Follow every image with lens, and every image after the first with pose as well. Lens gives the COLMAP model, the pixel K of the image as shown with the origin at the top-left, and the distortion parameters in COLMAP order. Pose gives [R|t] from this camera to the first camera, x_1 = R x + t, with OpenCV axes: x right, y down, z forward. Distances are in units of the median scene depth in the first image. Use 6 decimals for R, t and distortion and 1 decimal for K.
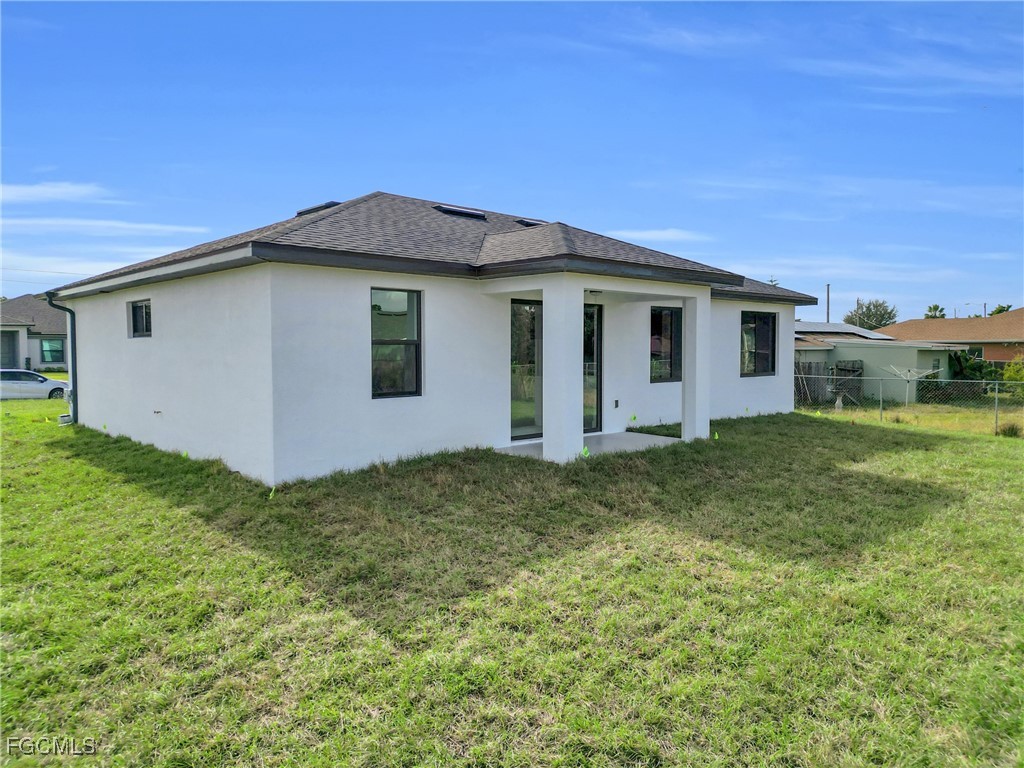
lens RADIAL K [[715.5, 0, 512.0], [0, 715.5, 384.0], [0, 0, 1]] dist [0.090768, -0.113215]
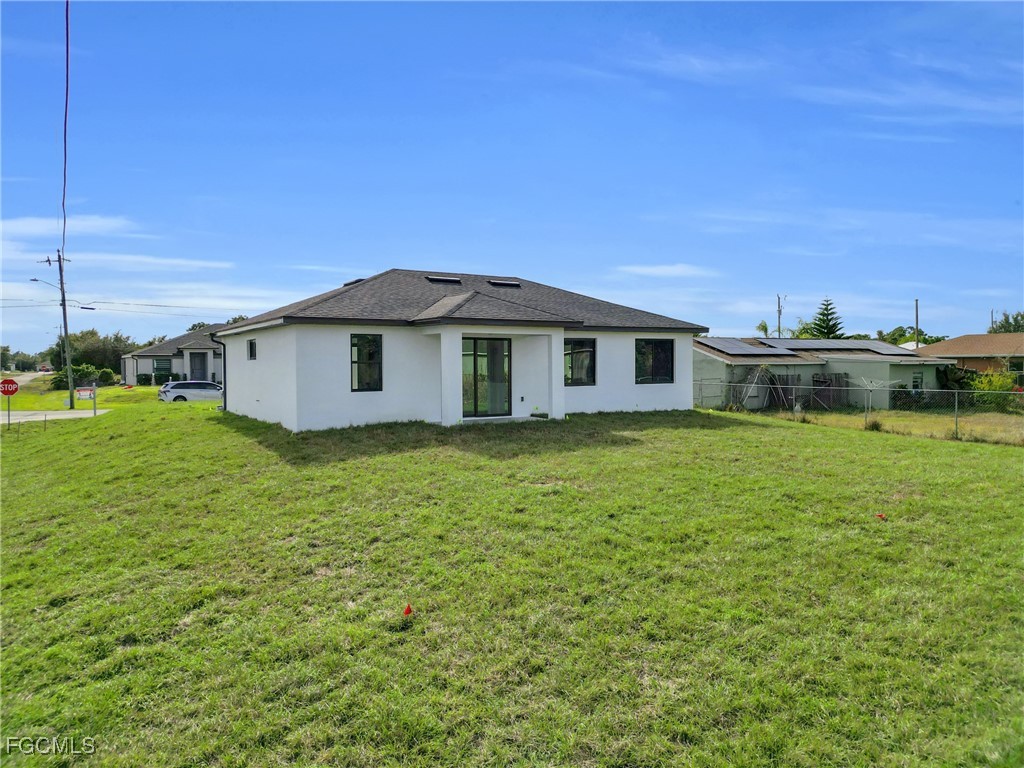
lens RADIAL K [[715.5, 0, 512.0], [0, 715.5, 384.0], [0, 0, 1]] dist [0.090768, -0.113215]
pose [[0.978604, 0.001271, -0.205747, 0.418991], [-0.005598, 0.999775, -0.020453, 0.025038], [0.205674, 0.021167, 0.978392, -0.535193]]
